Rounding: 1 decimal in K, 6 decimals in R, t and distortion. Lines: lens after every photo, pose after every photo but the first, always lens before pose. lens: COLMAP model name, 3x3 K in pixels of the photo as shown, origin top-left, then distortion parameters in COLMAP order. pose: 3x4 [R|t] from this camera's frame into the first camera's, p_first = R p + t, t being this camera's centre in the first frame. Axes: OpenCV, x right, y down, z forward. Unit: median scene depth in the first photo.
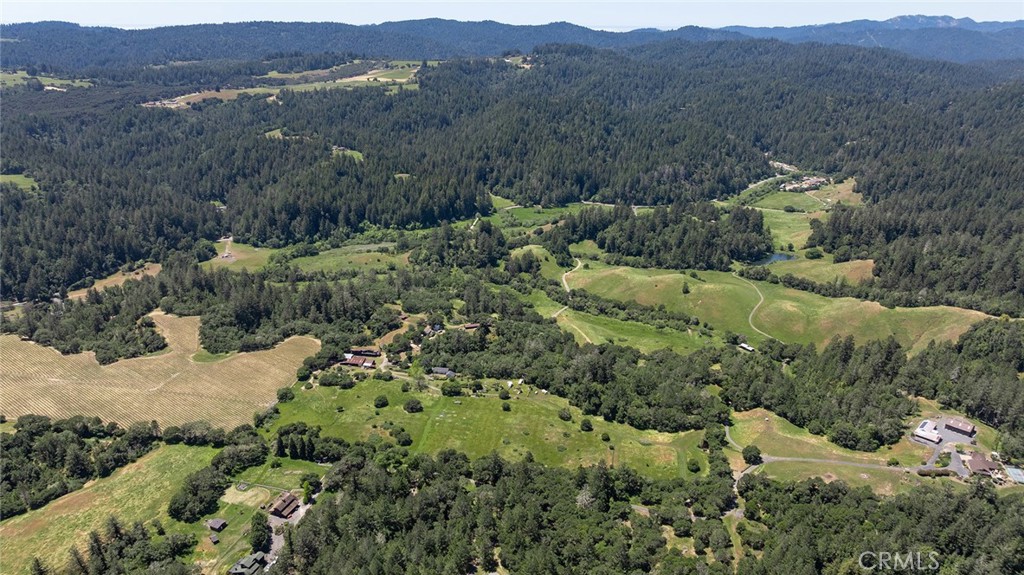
lens RADIAL K [[718.9, 0, 511.8], [0, 718.9, 287.0], [0, 0, 1]] dist [-0.027599, 0.016787]
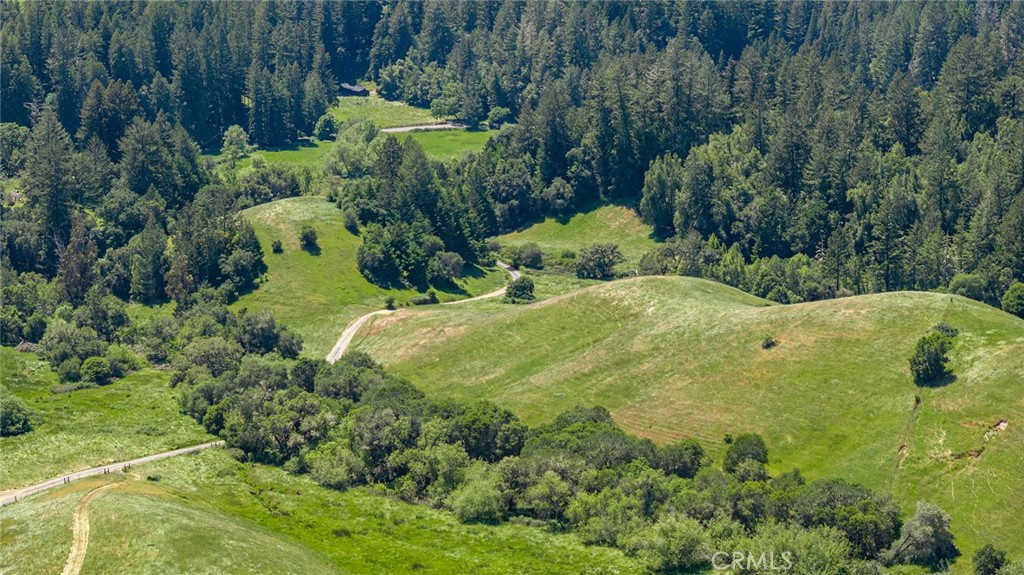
lens RADIAL K [[2053.4, 0, 508.8], [0, 2053.4, 289.9], [0, 0, 1]] dist [-0.062626, 0.000000]
pose [[0.985764, 0.032797, -0.164907, 0.175772], [-0.056602, 0.988276, -0.141800, 0.044903], [0.158323, 0.149115, 0.976063, 0.424769]]
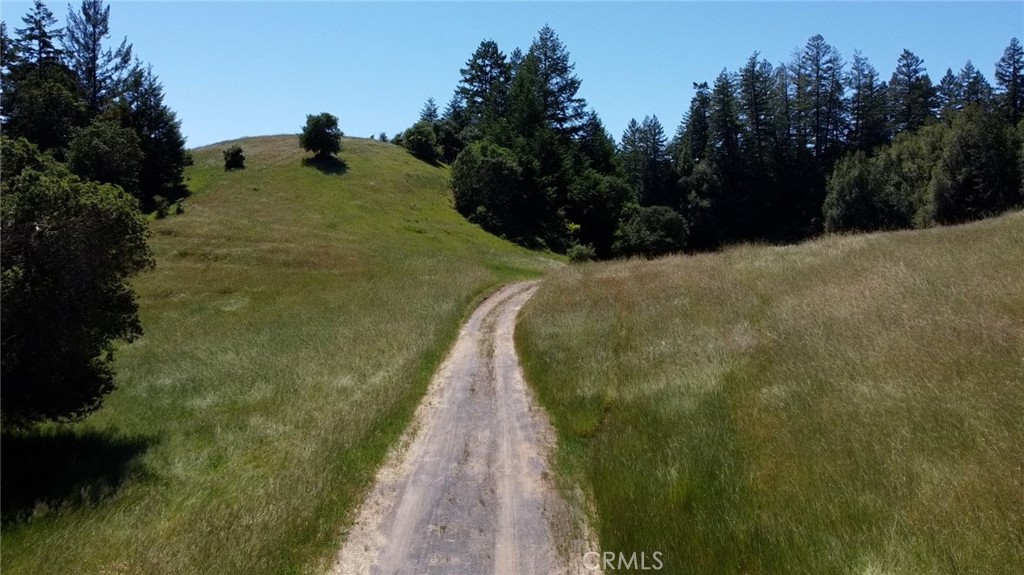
lens RADIAL K [[834.9, 0, 521.4], [0, 834.9, 265.6], [0, 0, 1]] dist [0.012854, 0.010561]
pose [[0.998457, -0.007898, -0.054963, 0.066855], [-0.011692, 0.937737, -0.347148, 0.001671], [0.054282, 0.347255, 0.936198, 0.839220]]
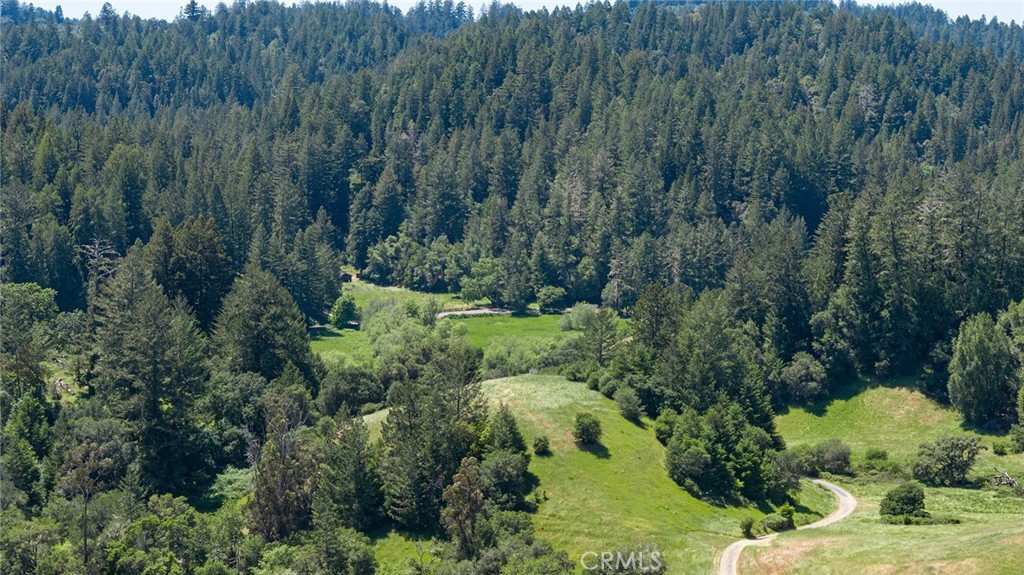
lens RADIAL K [[2053.4, 0, 522.4], [0, 2053.4, 290.1], [0, 0, 1]] dist [-0.062626, 0.000000]
pose [[0.999560, 0.002127, -0.029573, 0.042851], [-0.009701, 0.965985, -0.258418, 0.026251], [0.028018, 0.258591, 0.965581, 0.585782]]
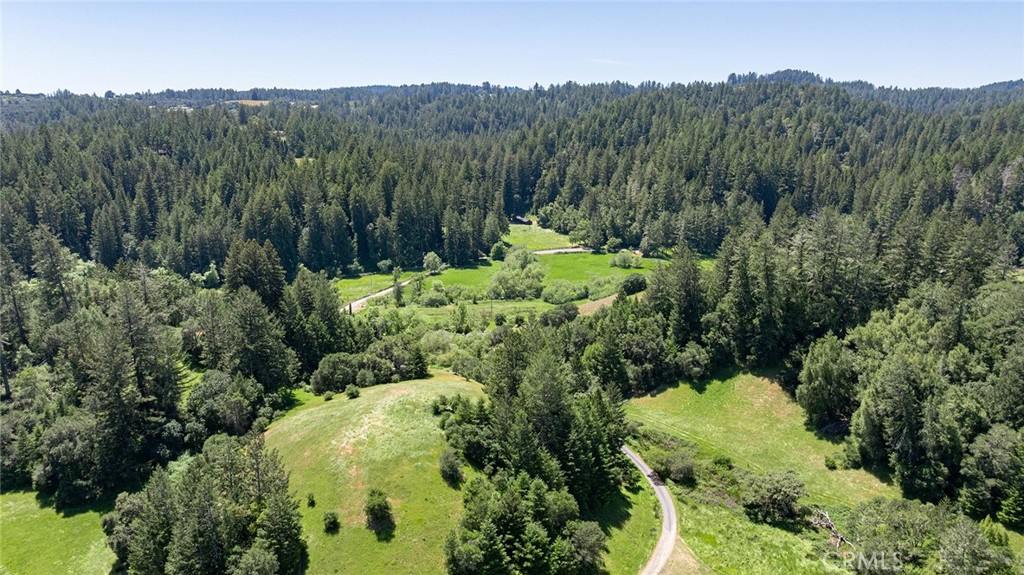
lens RADIAL K [[718.9, 0, 513.7], [0, 718.9, 286.0], [0, 0, 1]] dist [-0.027599, 0.016787]
pose [[0.959312, 0.059979, -0.275903, 0.096016], [-0.094208, 0.989173, -0.112520, -0.061921], [0.266167, 0.133934, 0.954577, 0.794718]]
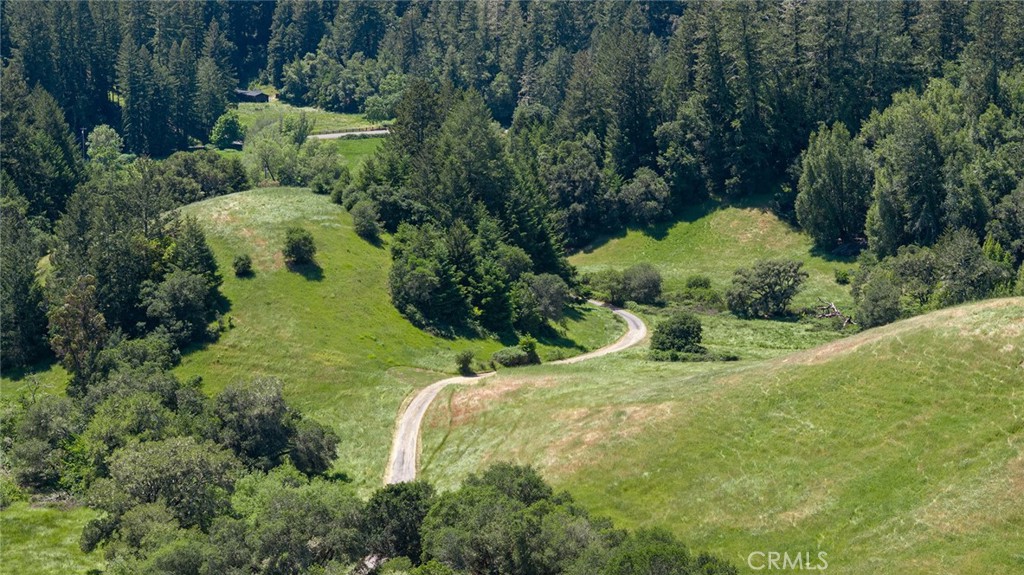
lens RADIAL K [[2053.4, 0, 517.1], [0, 2053.4, 276.9], [0, 0, 1]] dist [-0.062626, 0.000000]
pose [[0.997466, 0.010348, -0.070382, 0.092928], [-0.023464, 0.981854, -0.188181, 0.019052], [0.067157, 0.189355, 0.979609, 0.636171]]
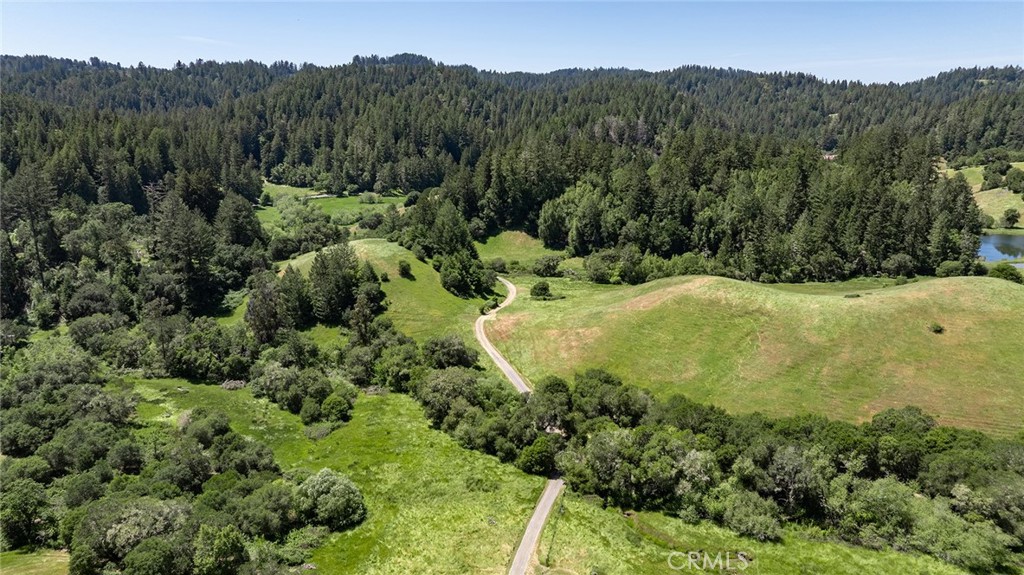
lens RADIAL K [[718.9, 0, 514.2], [0, 718.9, 286.7], [0, 0, 1]] dist [-0.027599, 0.016787]
pose [[0.972100, -0.059080, 0.227003, 0.023437], [0.081319, 0.992626, -0.089892, -0.004648], [-0.220018, 0.105843, 0.969737, 0.655932]]
